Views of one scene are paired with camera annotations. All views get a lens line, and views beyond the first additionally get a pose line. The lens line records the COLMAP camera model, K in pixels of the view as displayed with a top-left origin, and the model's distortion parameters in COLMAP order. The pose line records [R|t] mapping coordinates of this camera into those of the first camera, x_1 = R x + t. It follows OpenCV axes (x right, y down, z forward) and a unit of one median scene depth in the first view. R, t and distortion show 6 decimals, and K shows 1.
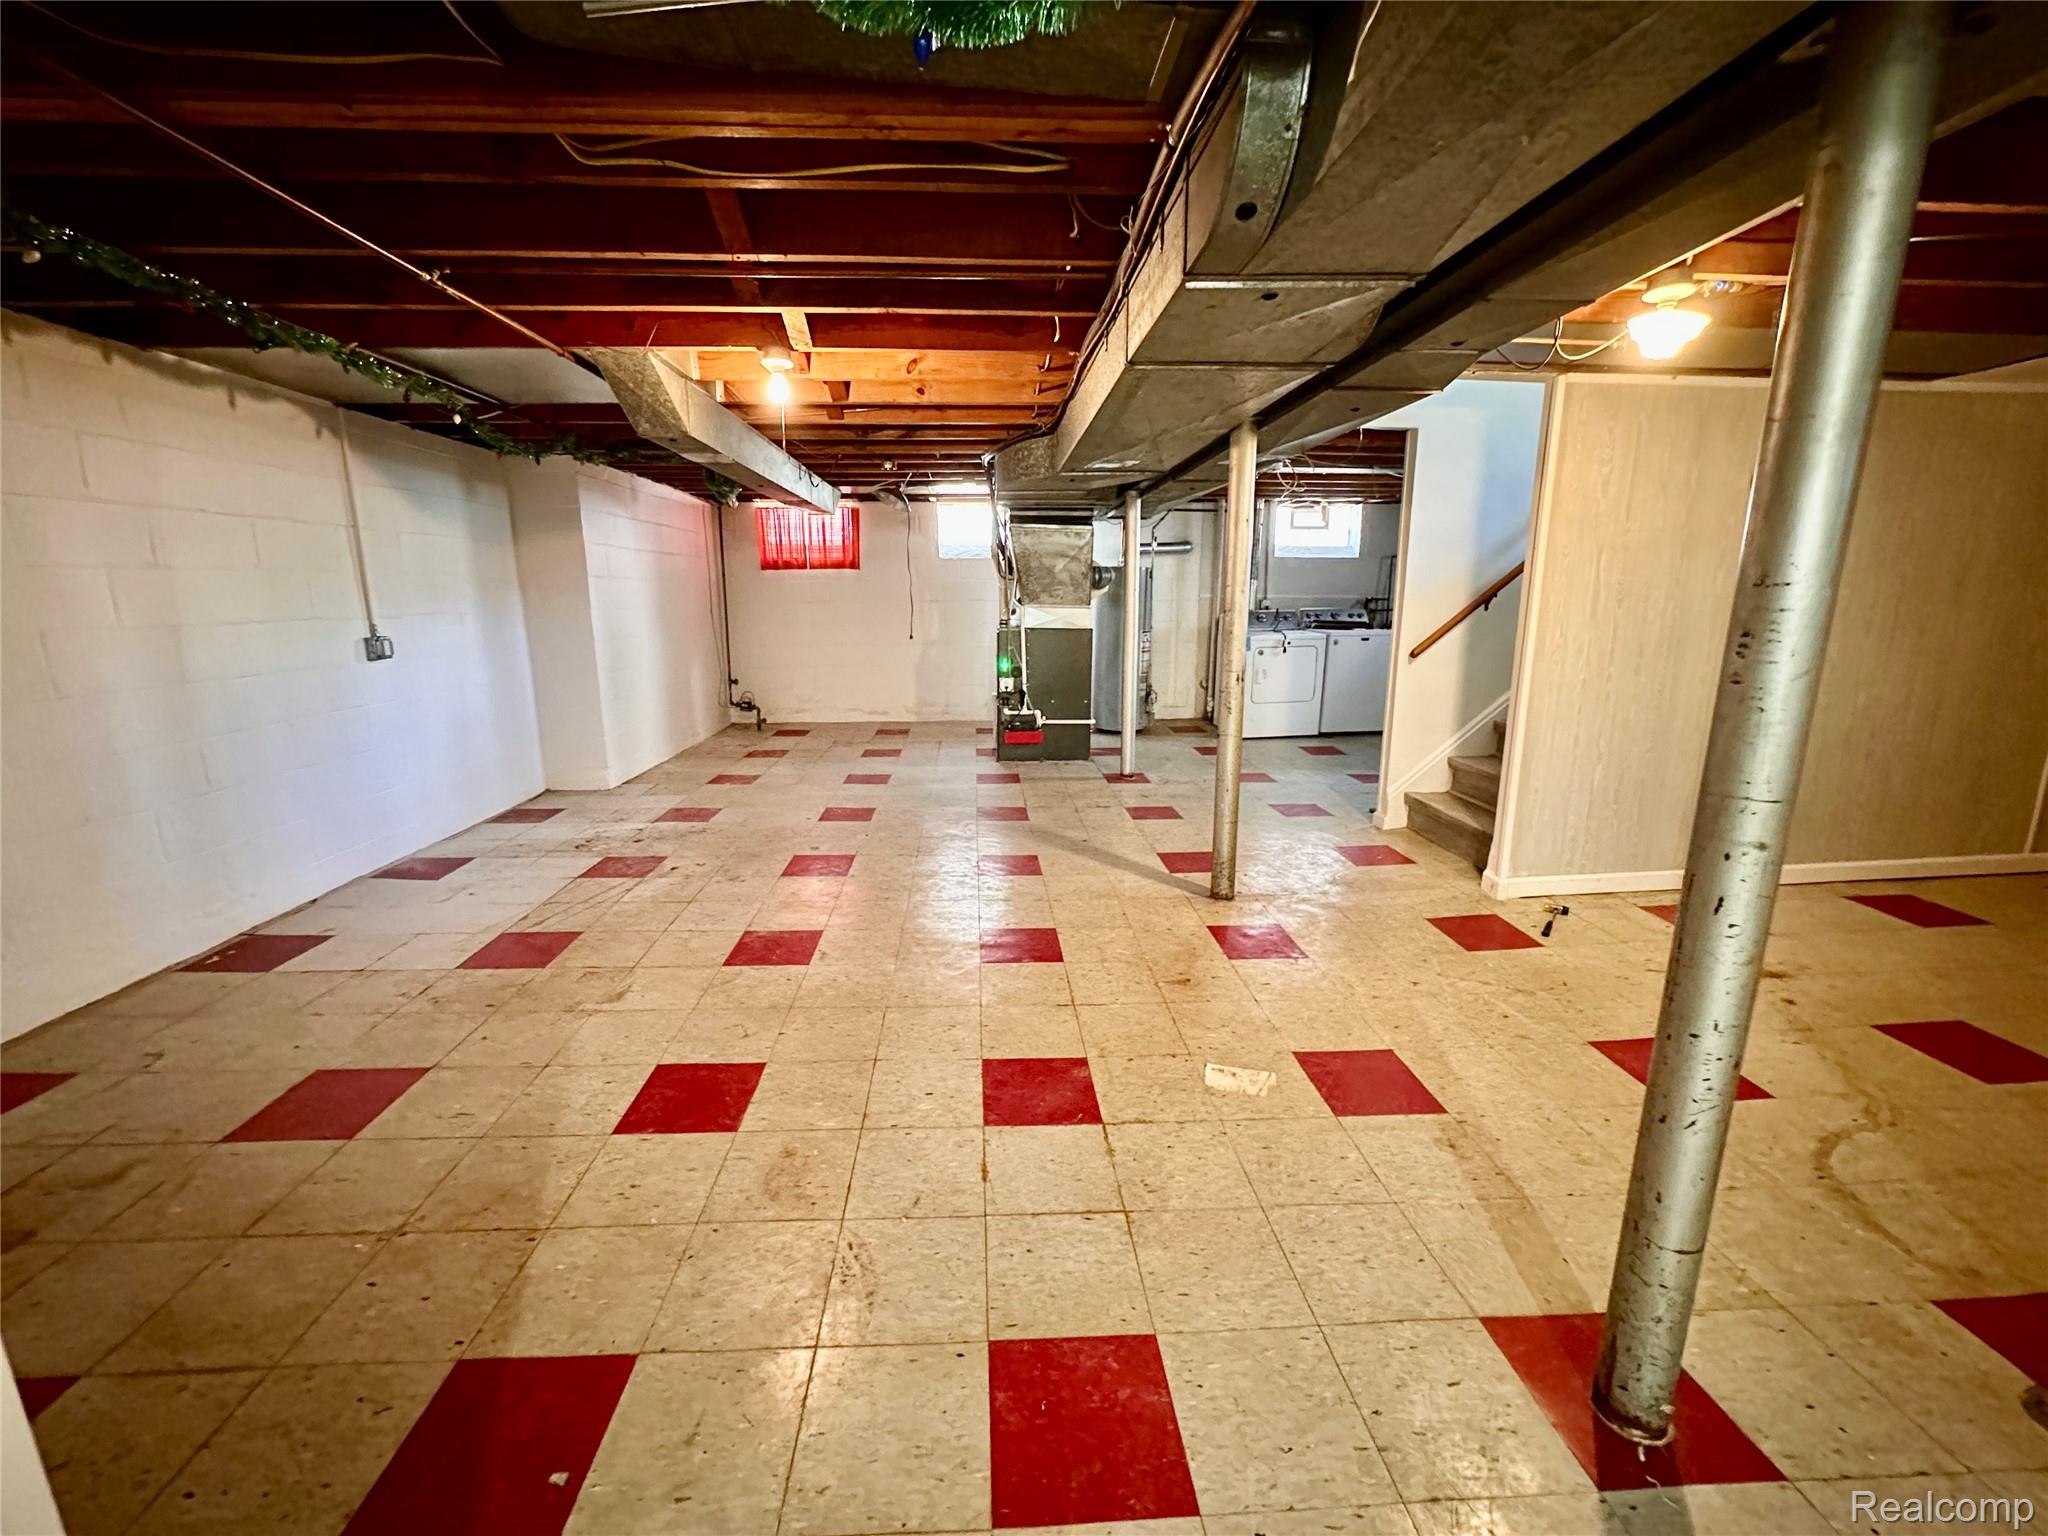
lens RADIAL K [[820.9, 0, 1023.1], [0, 820.9, 764.3], [0, 0, 1]] dist [-0.005771, 0.000690]
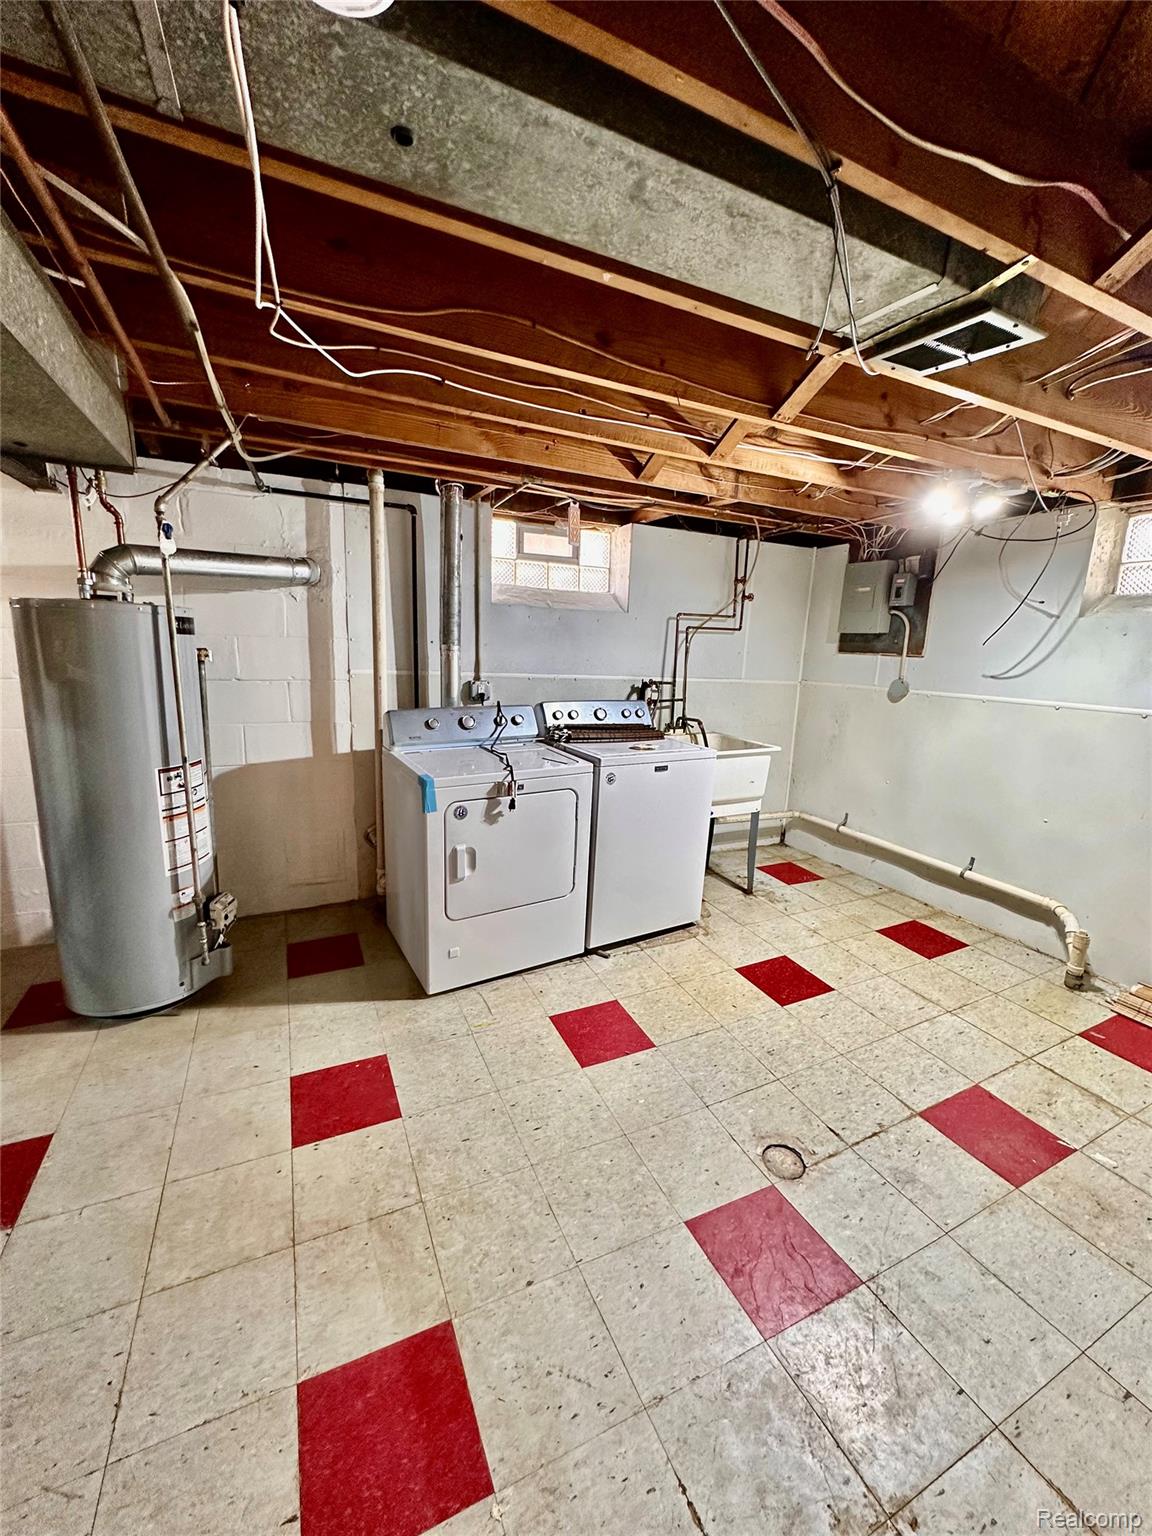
lens RADIAL K [[615.6, 0, 571.2], [0, 615.6, 770.1], [0, 0, 1]] dist [-0.005771, 0.000690]
pose [[0.927247, -0.040319, 0.372273, 0.250543], [0.040863, 0.999144, 0.006433, -0.180178], [-0.372214, 0.009247, 0.928101, 0.755722]]
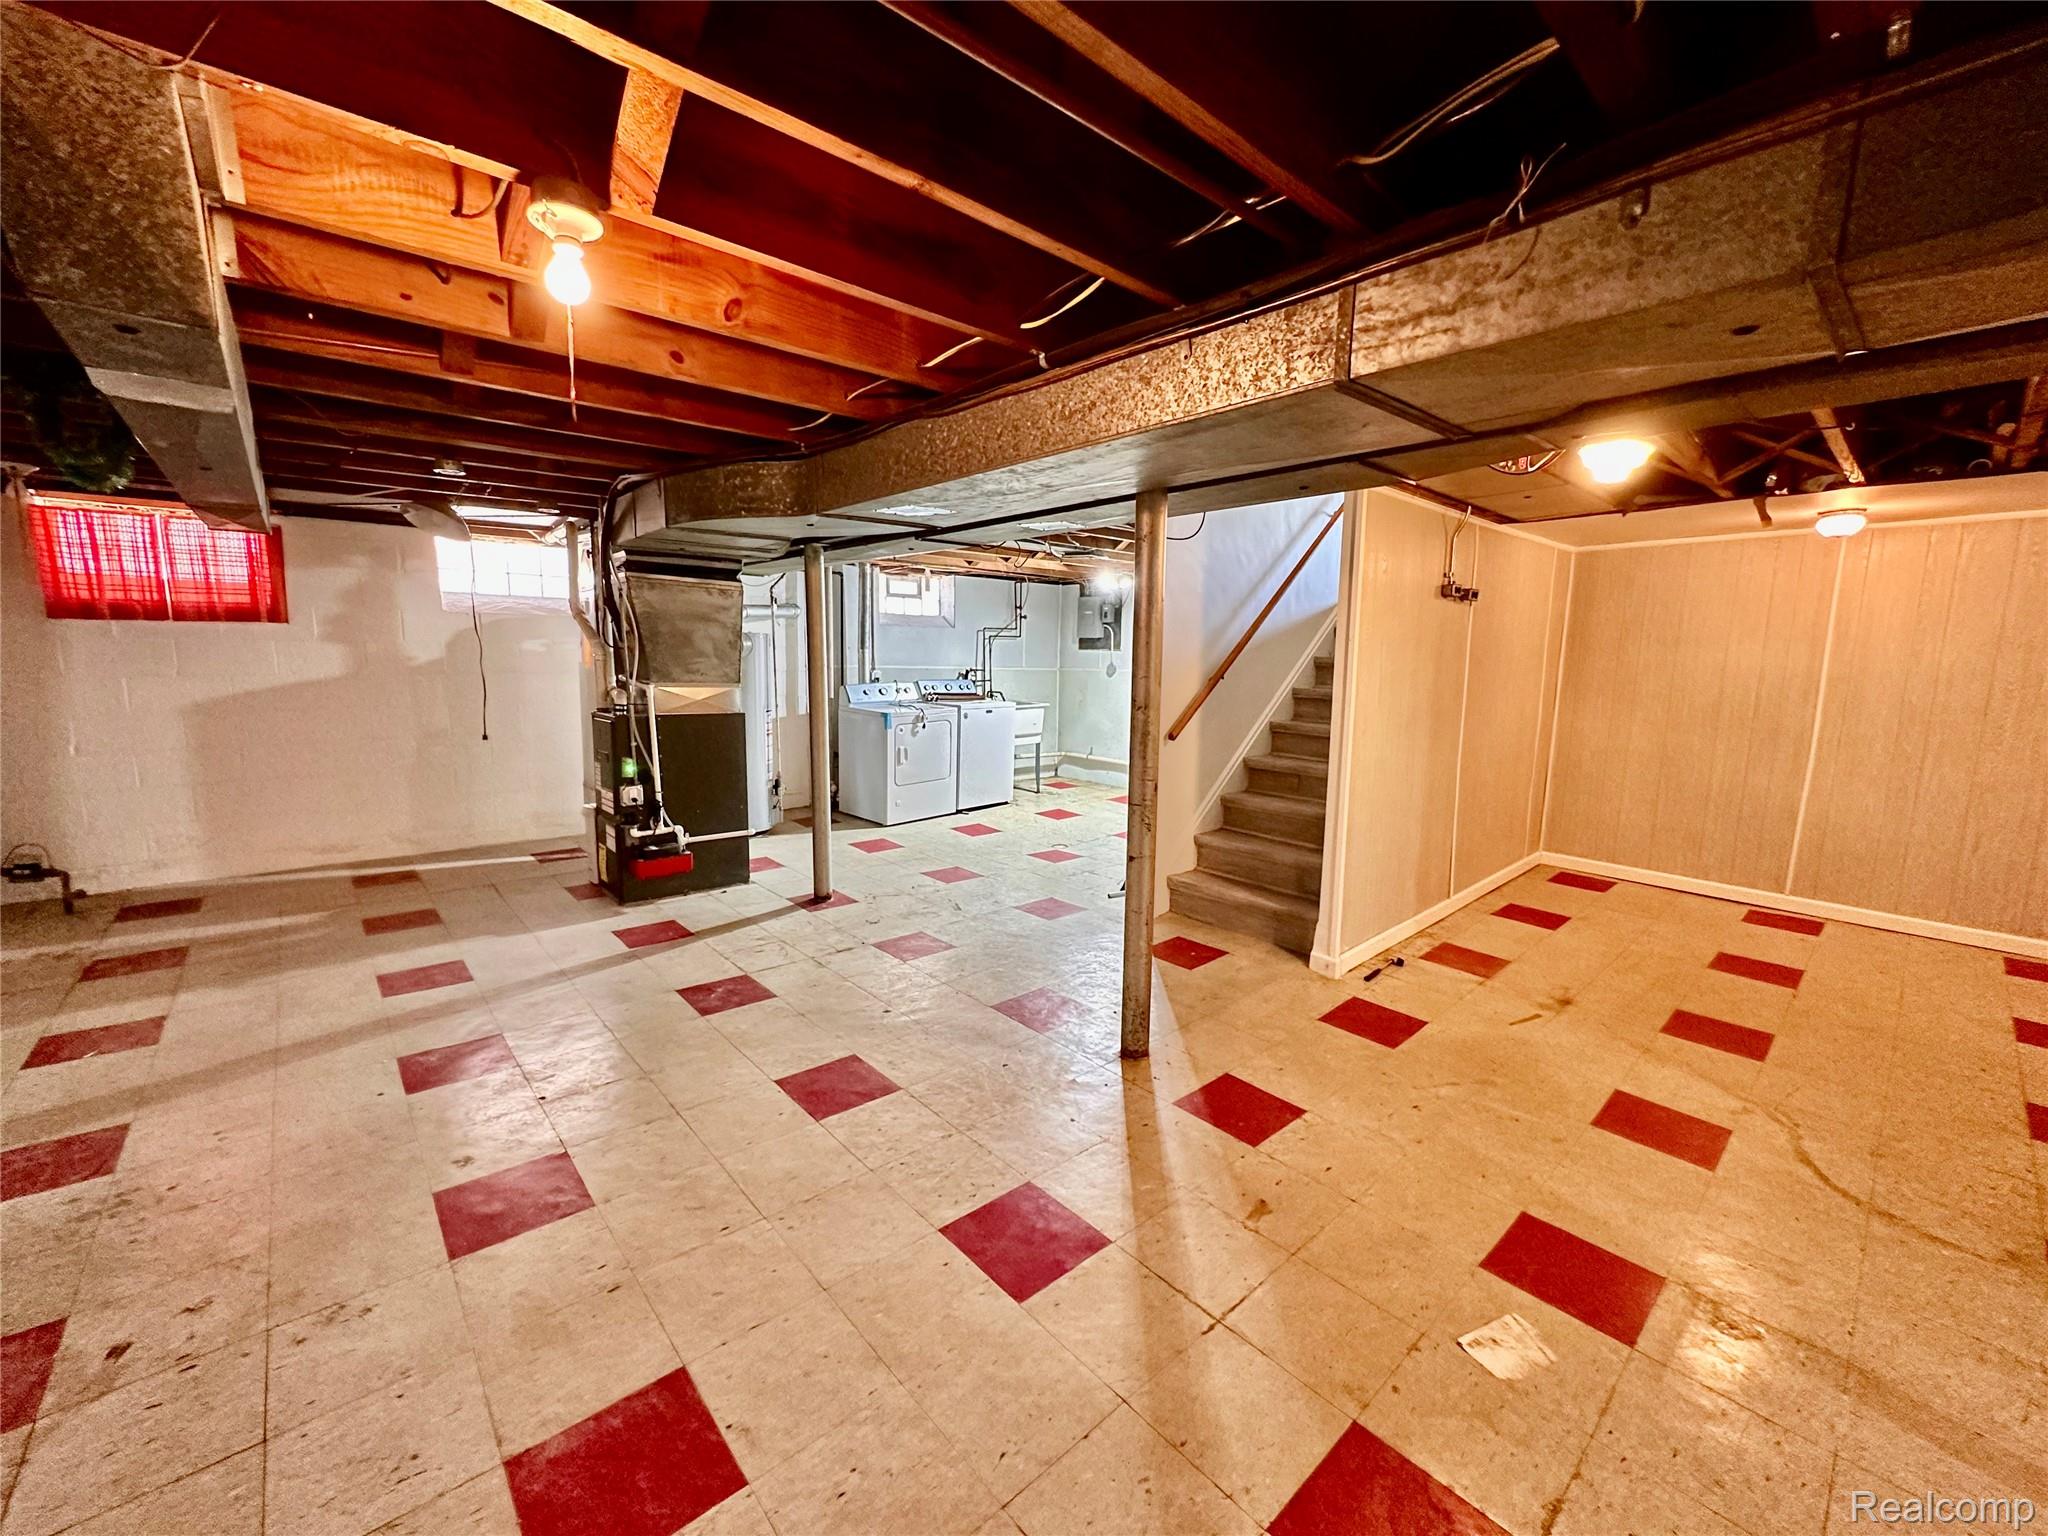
lens RADIAL K [[820.9, 0, 1018.6], [0, 820.9, 760.2], [0, 0, 1]] dist [-0.005771, 0.000690]
pose [[0.784847, -0.067397, 0.616014, -0.192280], [0.112858, 0.992989, -0.035149, -0.064367], [-0.609326, 0.097109, 0.786951, 0.237858]]
